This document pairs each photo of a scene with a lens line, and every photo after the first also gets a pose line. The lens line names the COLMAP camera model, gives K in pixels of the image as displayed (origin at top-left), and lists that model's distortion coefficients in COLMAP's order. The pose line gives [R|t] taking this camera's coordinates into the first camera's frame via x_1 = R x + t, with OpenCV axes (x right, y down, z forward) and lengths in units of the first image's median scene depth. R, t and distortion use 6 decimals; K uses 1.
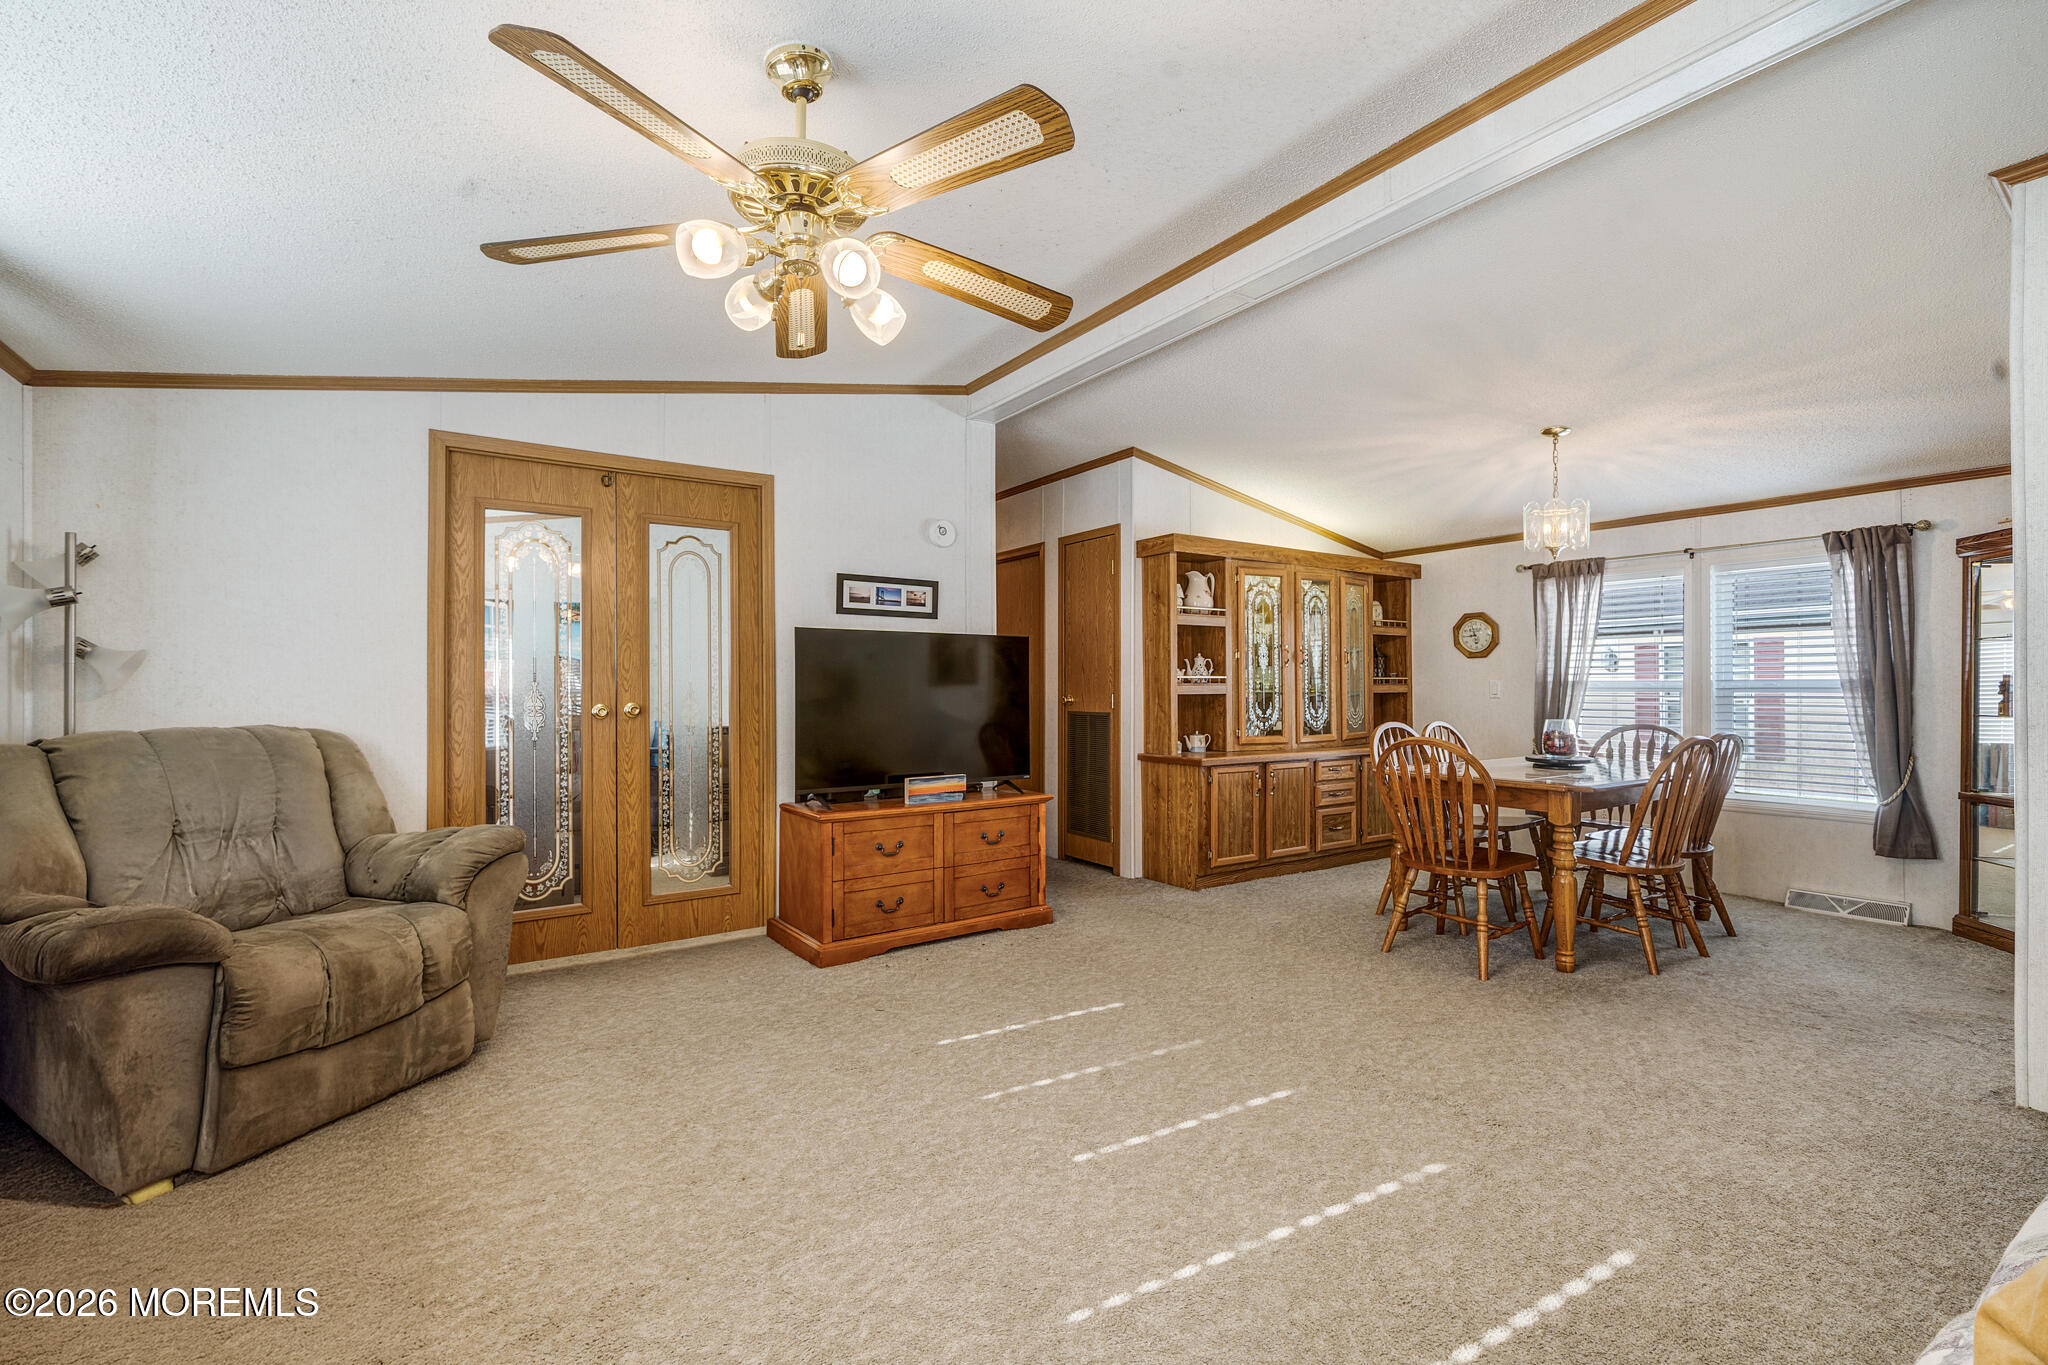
lens RADIAL K [[884.4, 0, 987.2], [0, 884.4, 681.4], [0, 0, 1]] dist [-0.003939, 0.000251]
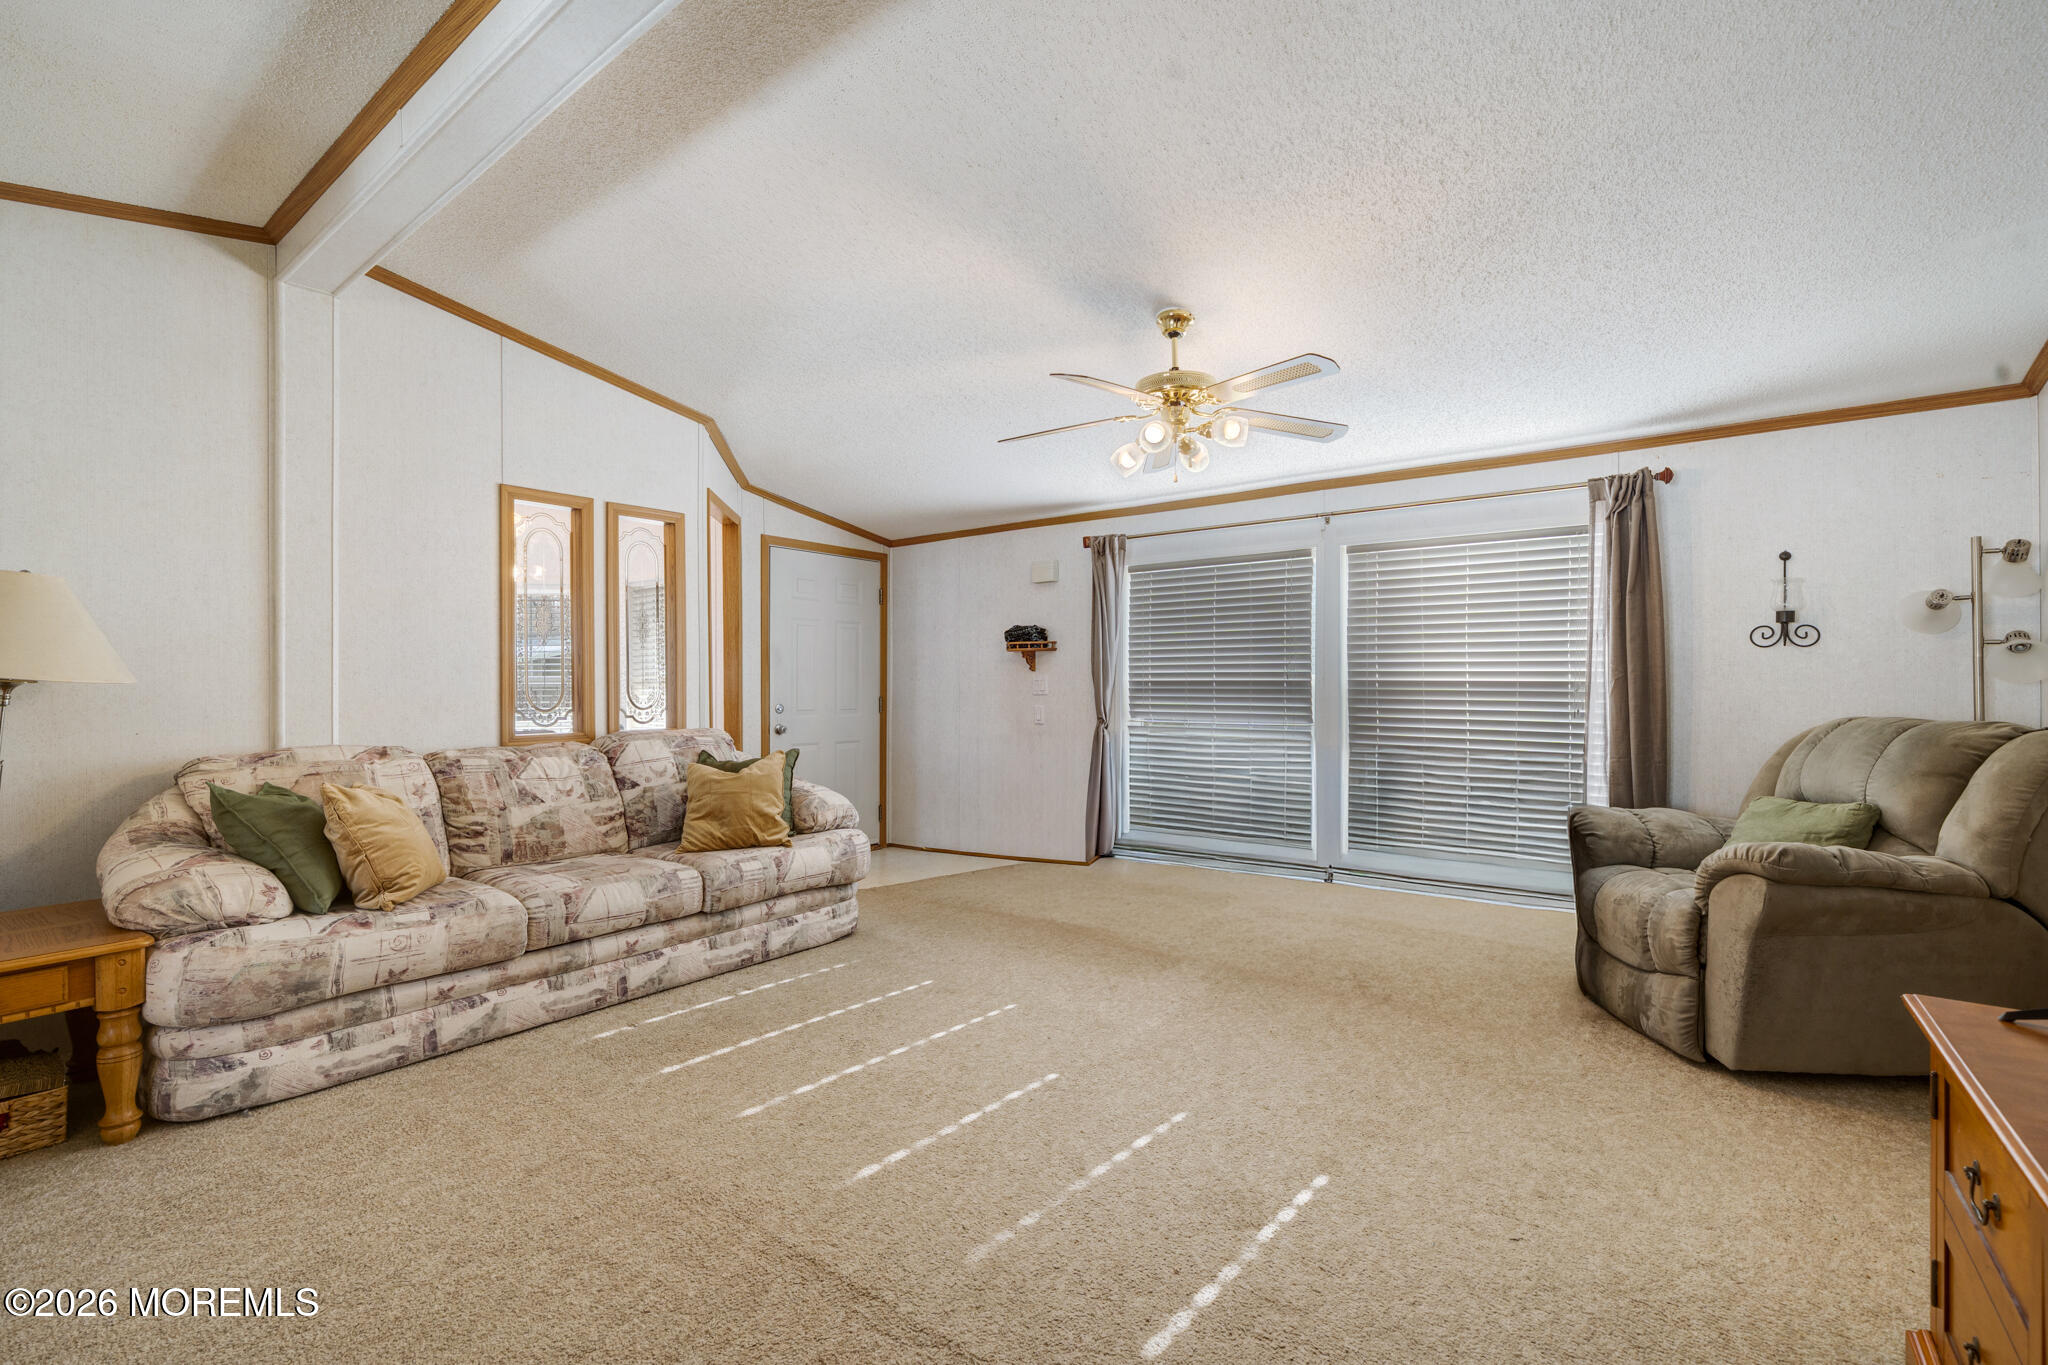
lens RADIAL K [[884.4, 0, 1022.7], [0, 884.4, 683.7], [0, 0, 1]] dist [-0.003939, 0.000251]
pose [[-0.937399, 0.000812, -0.348256, 0.291643], [0.003707, 0.999964, -0.007646, 0.012624], [0.348237, -0.008458, -0.937368, 1.101796]]
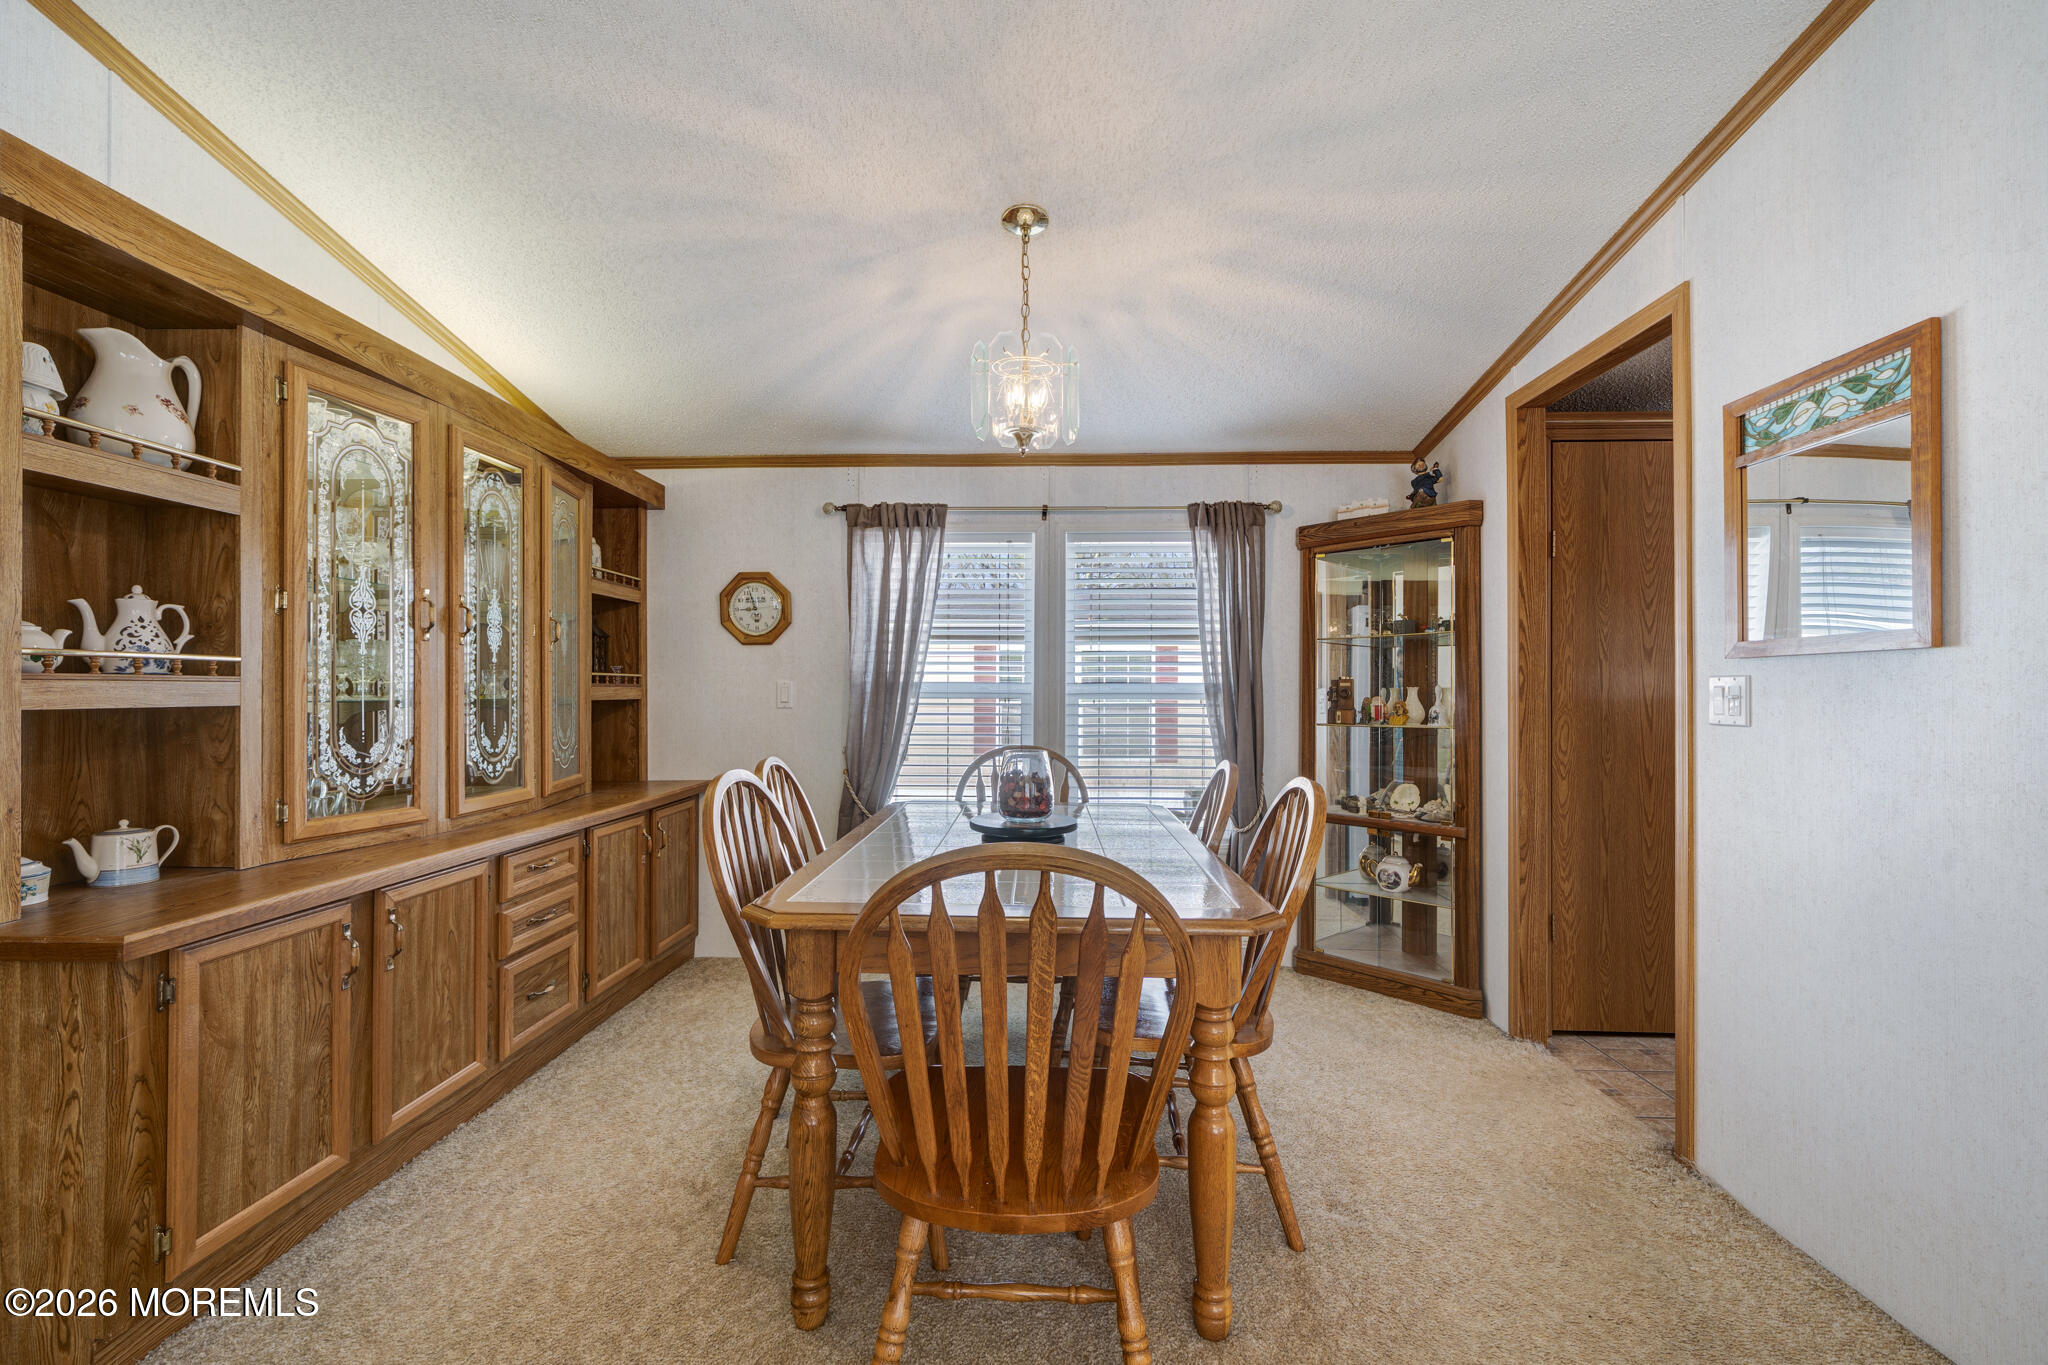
lens RADIAL K [[884.4, 0, 1028.1], [0, 884.4, 687.7], [0, 0, 1]] dist [-0.003939, 0.000251]
pose [[0.553057, 0.006997, 0.833114, 0.189880], [-0.009230, 0.999955, -0.002271, 0.005665], [-0.833092, -0.006434, 0.553097, 0.683152]]
